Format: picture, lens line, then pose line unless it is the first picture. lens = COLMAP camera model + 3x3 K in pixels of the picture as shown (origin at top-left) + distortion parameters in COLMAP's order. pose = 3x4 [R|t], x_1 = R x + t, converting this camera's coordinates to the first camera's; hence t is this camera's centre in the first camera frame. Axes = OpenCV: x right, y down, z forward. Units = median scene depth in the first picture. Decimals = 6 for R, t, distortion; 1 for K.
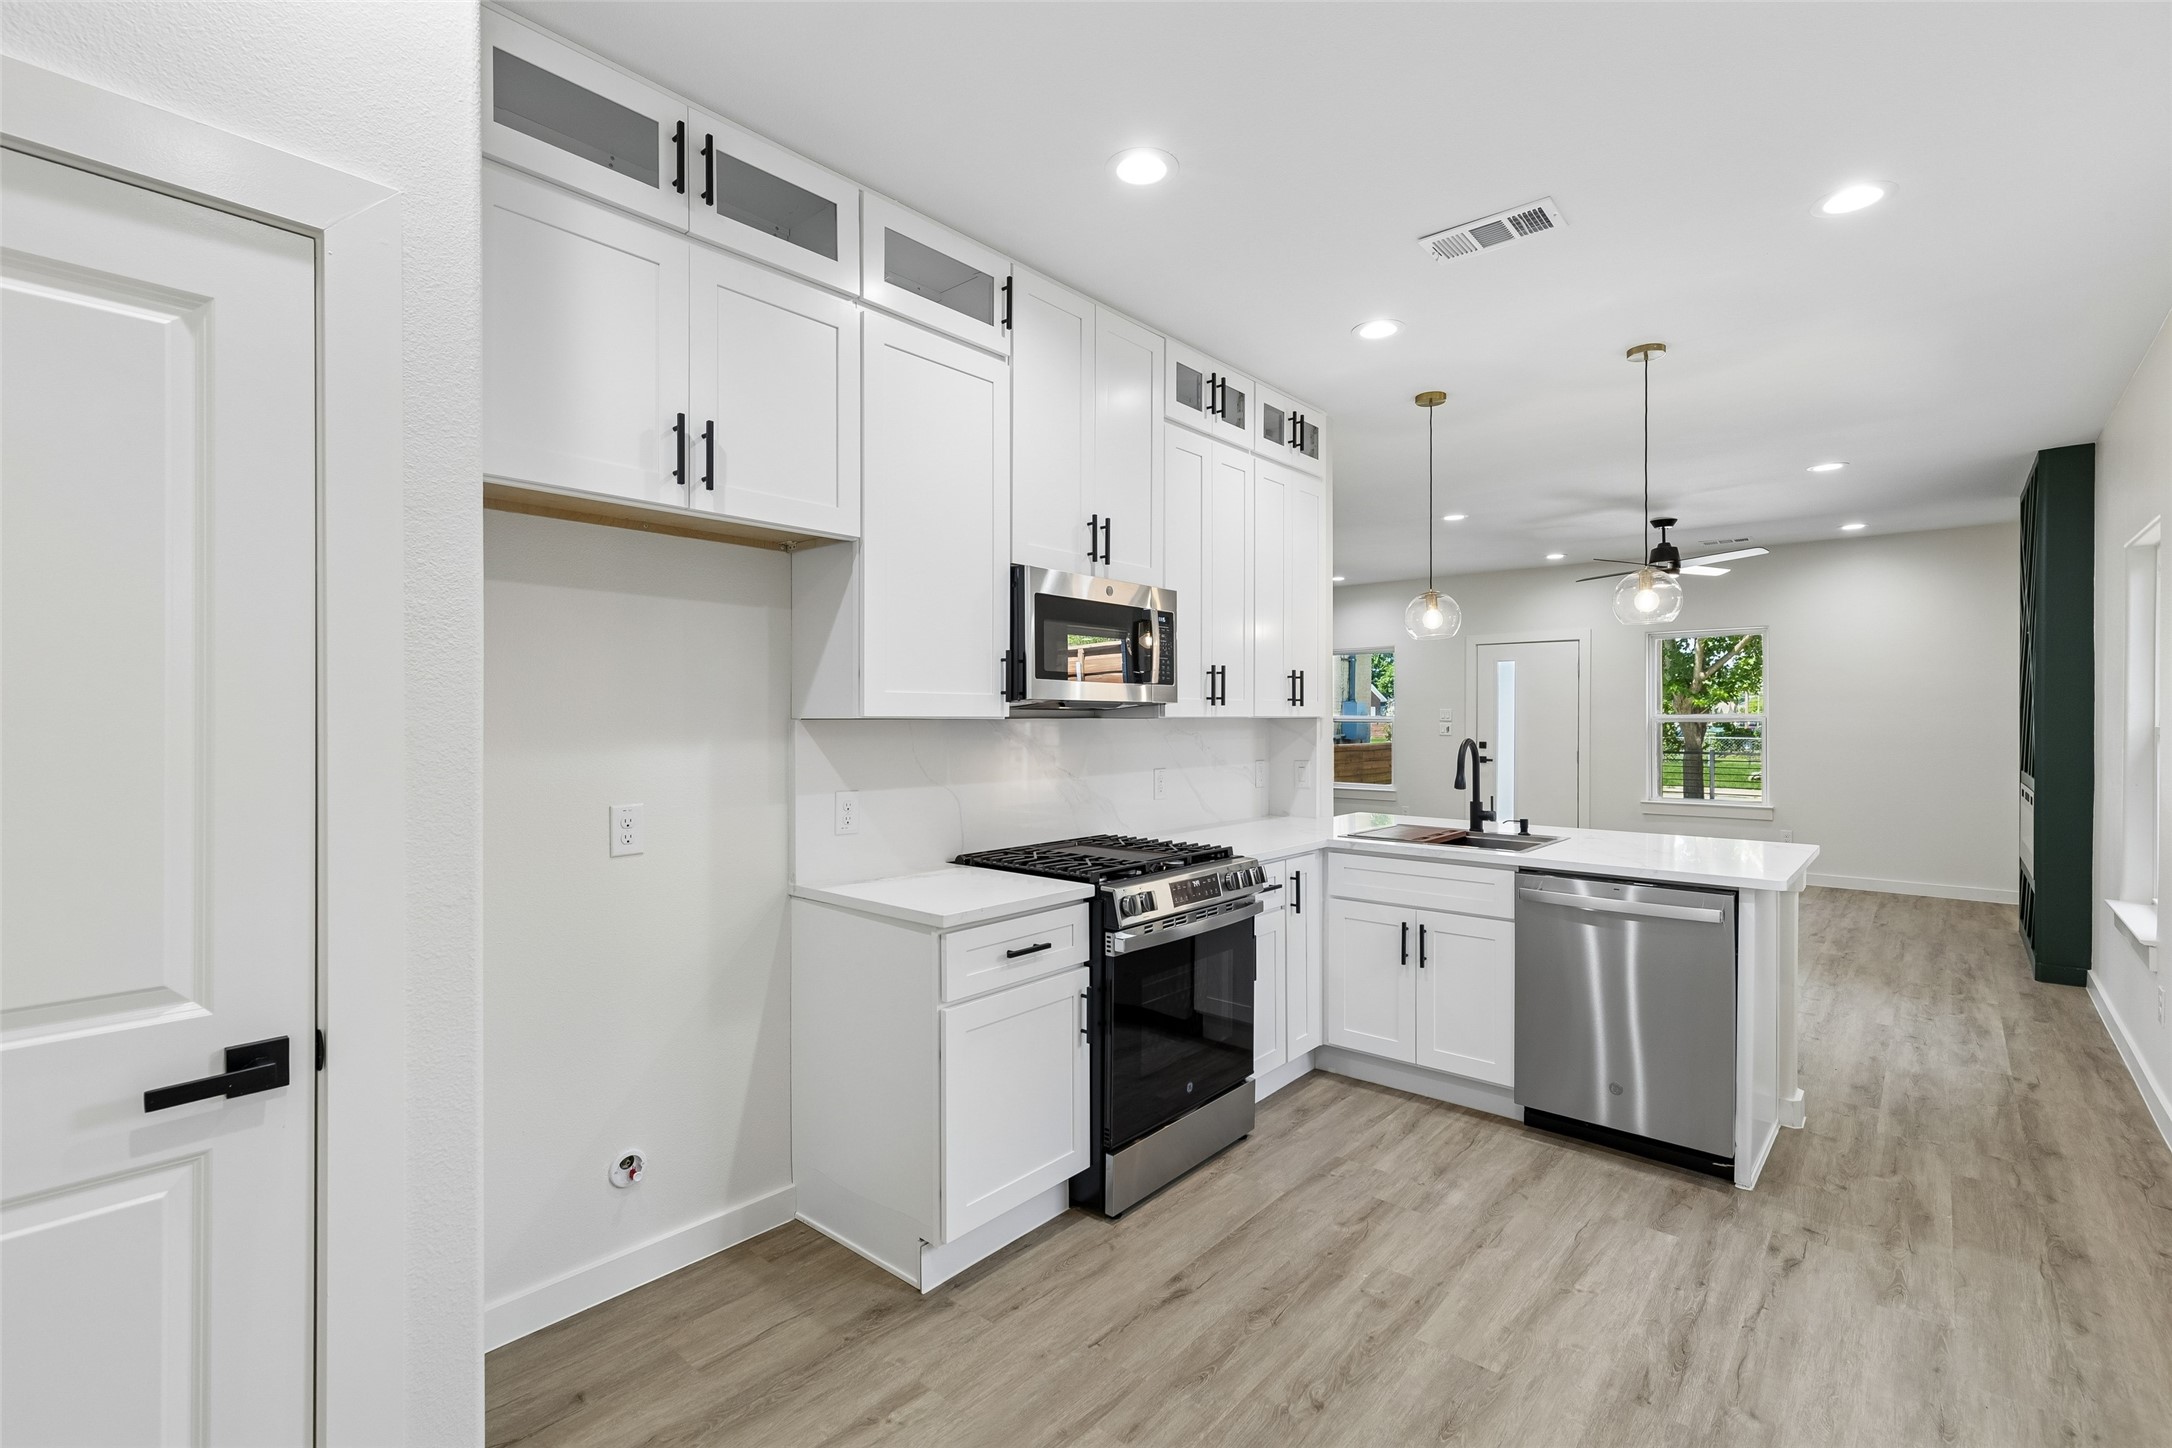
lens RADIAL K [[983.4, 0, 1076.8], [0, 983.4, 715.9], [0, 0, 1]] dist [0.007848, 0.000457]
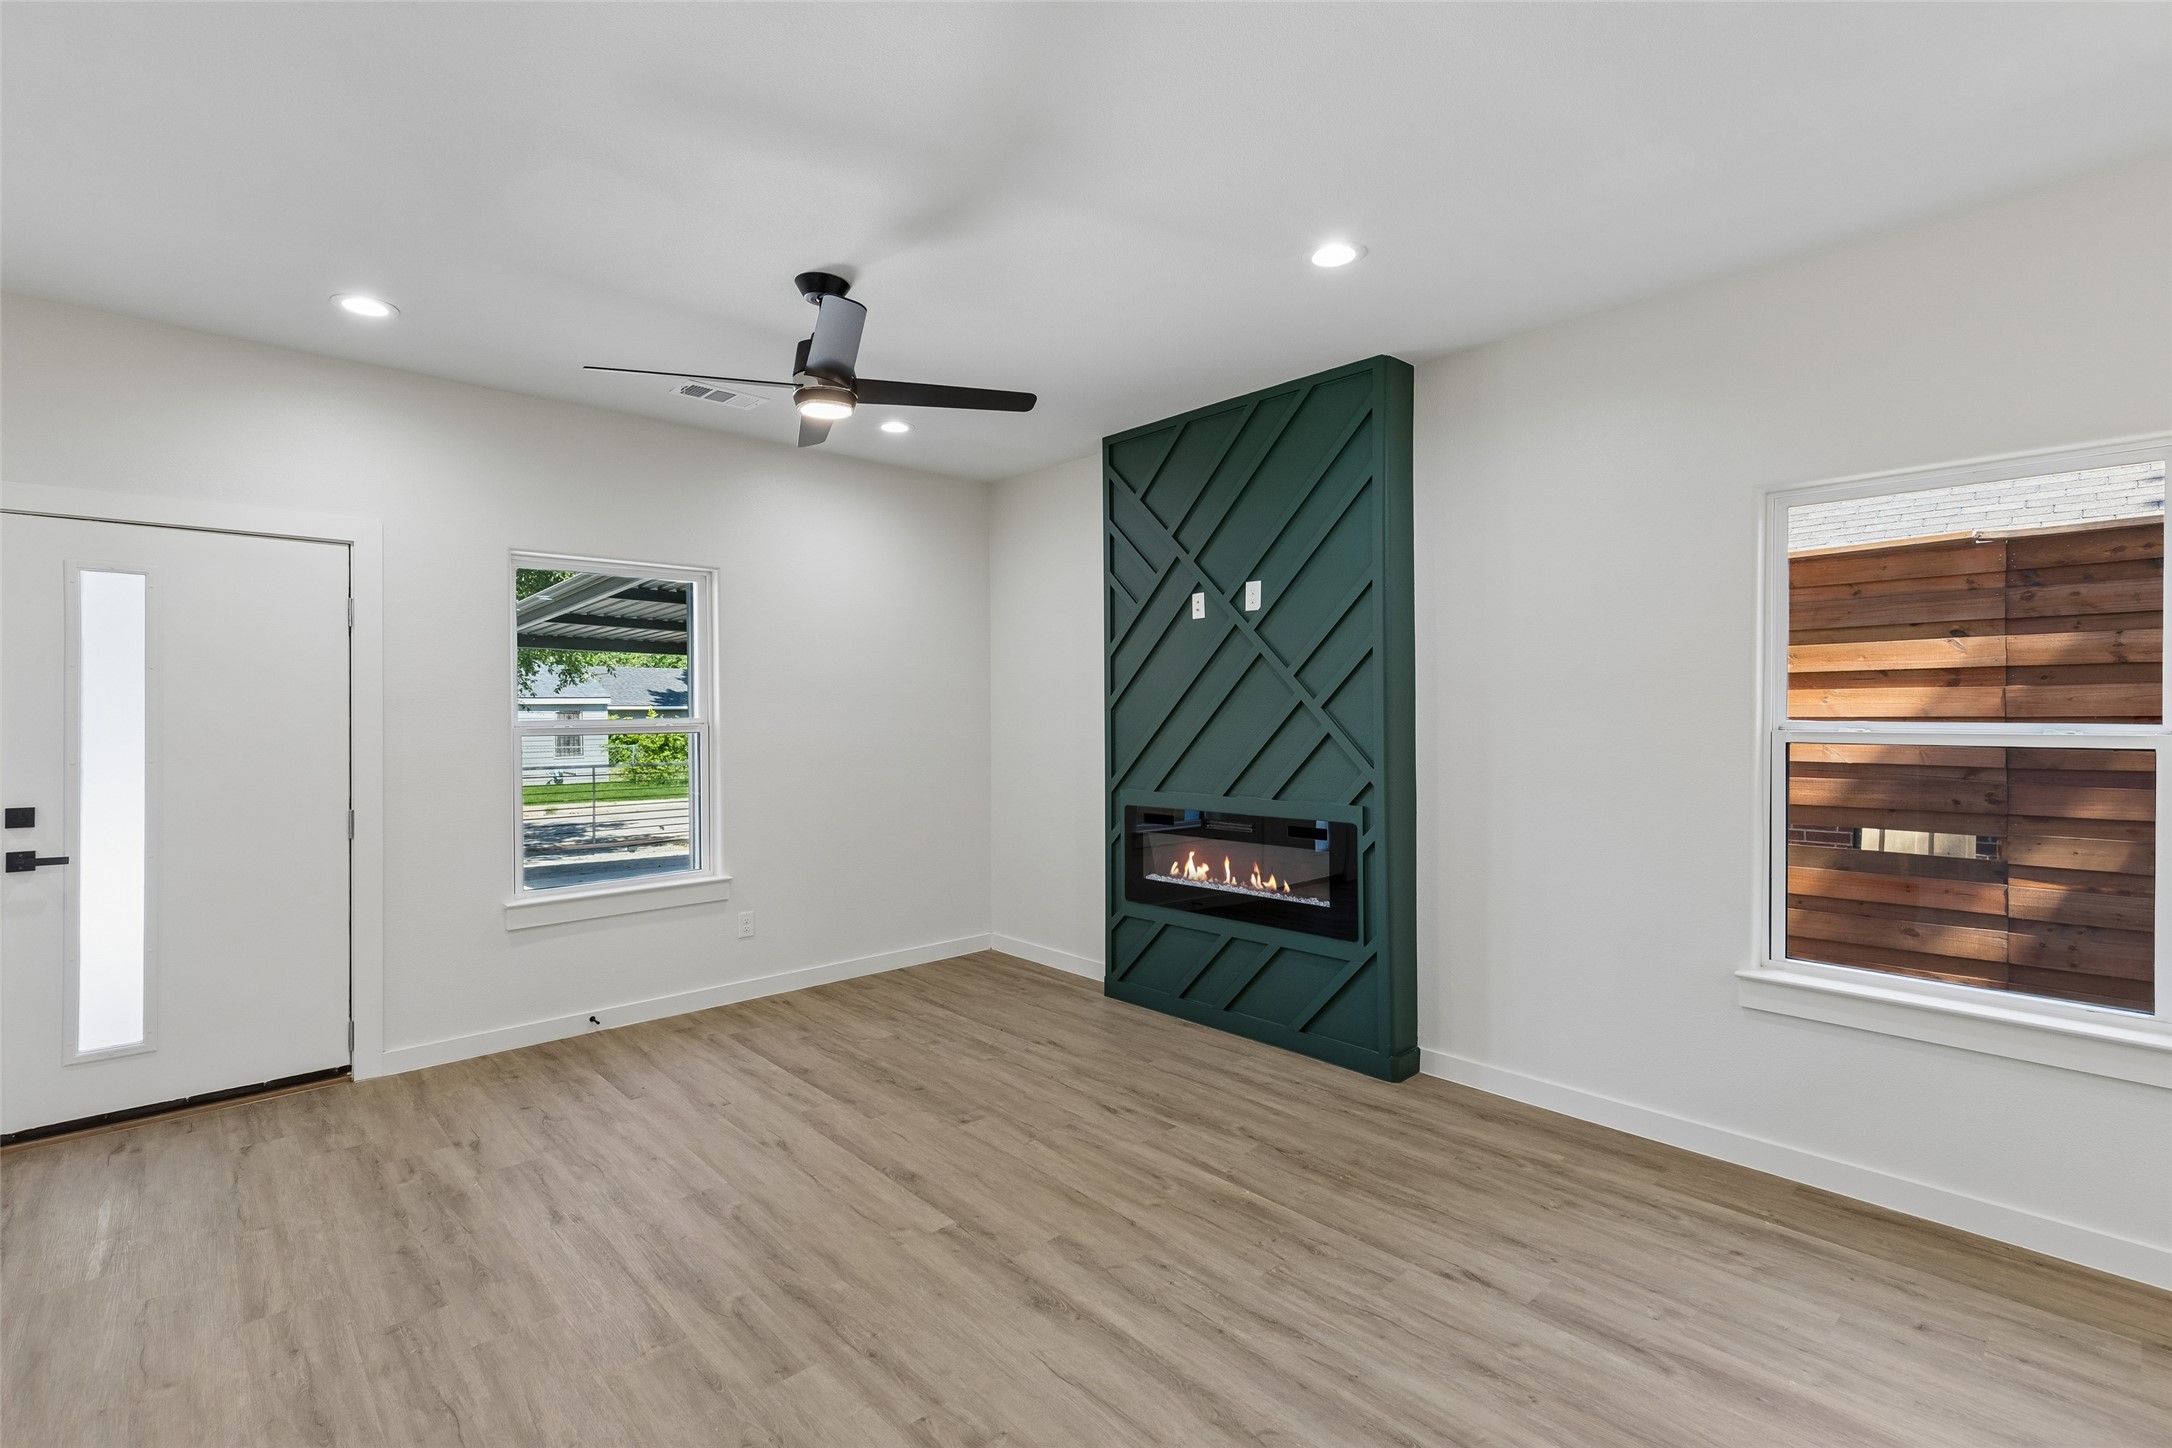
lens RADIAL K [[990.4, 0, 1082.6], [0, 990.4, 717.0], [0, 0, 1]] dist [0.009681, -0.001135]
pose [[0.103475, -0.004341, 0.994623, 0.419463], [0.006367, 0.999973, 0.003702, -0.009138], [-0.994612, 0.005950, 0.103500, 2.142871]]
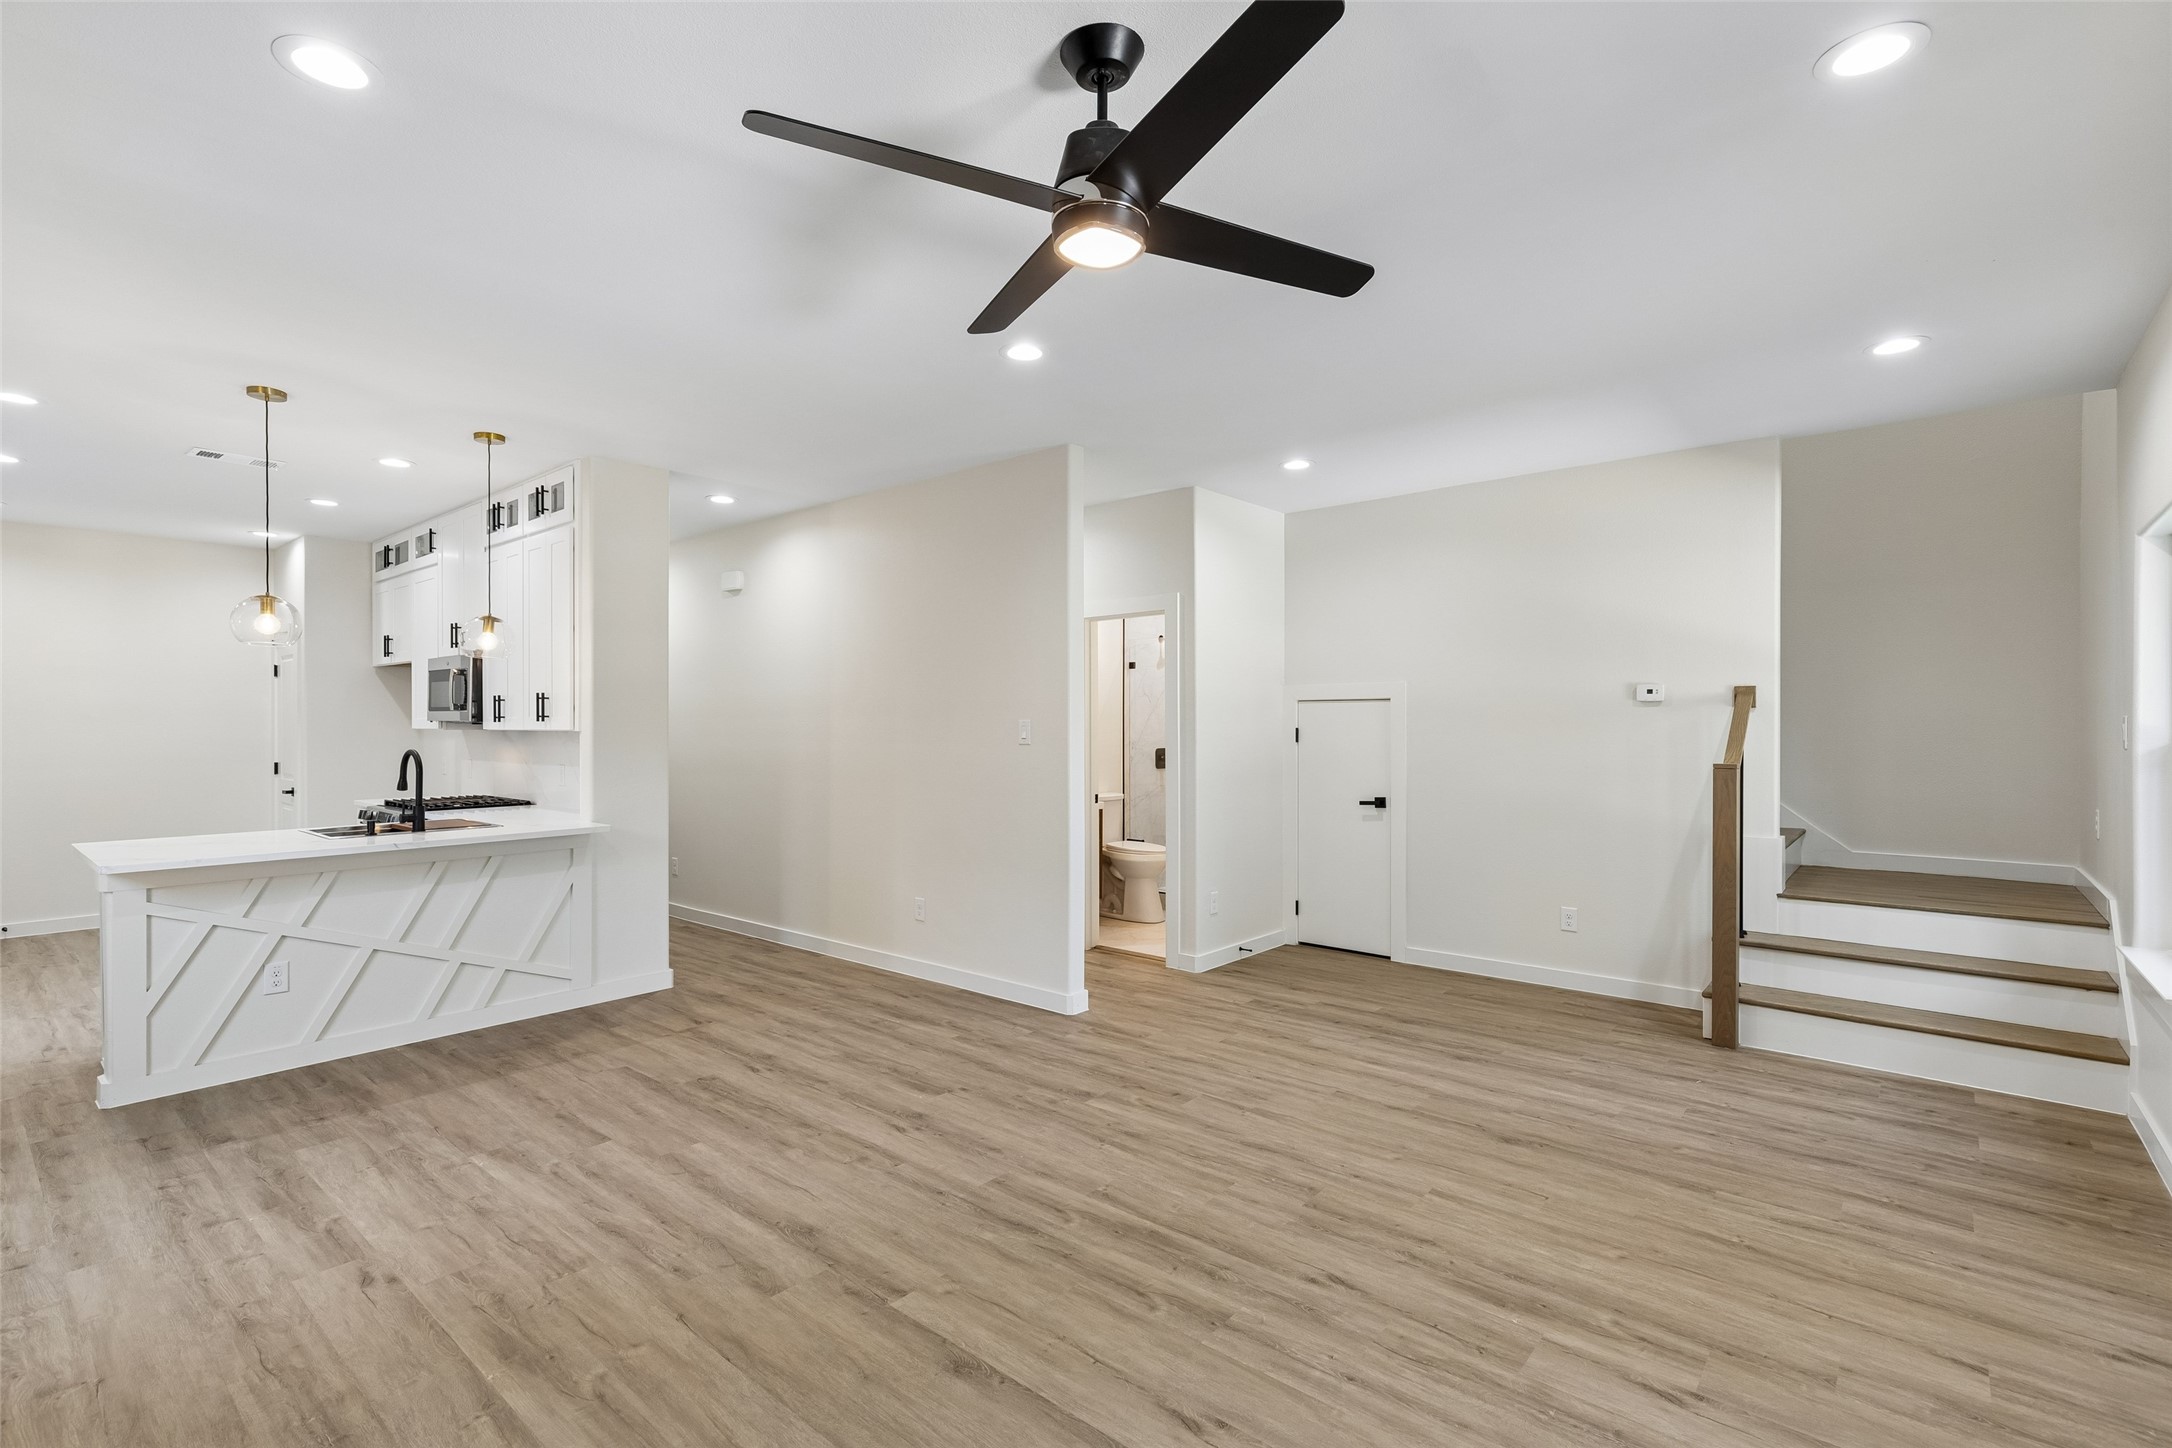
lens RADIAL K [[980.8, 0, 1071.2], [0, 980.8, 724.2], [0, 0, 1]] dist [0.009923, -0.001033]
pose [[0.008992, 0.000179, -0.999960, 2.247548], [0.000054, 1.000000, 0.000180, -0.010290], [0.999960, -0.000056, 0.008992, 2.524991]]
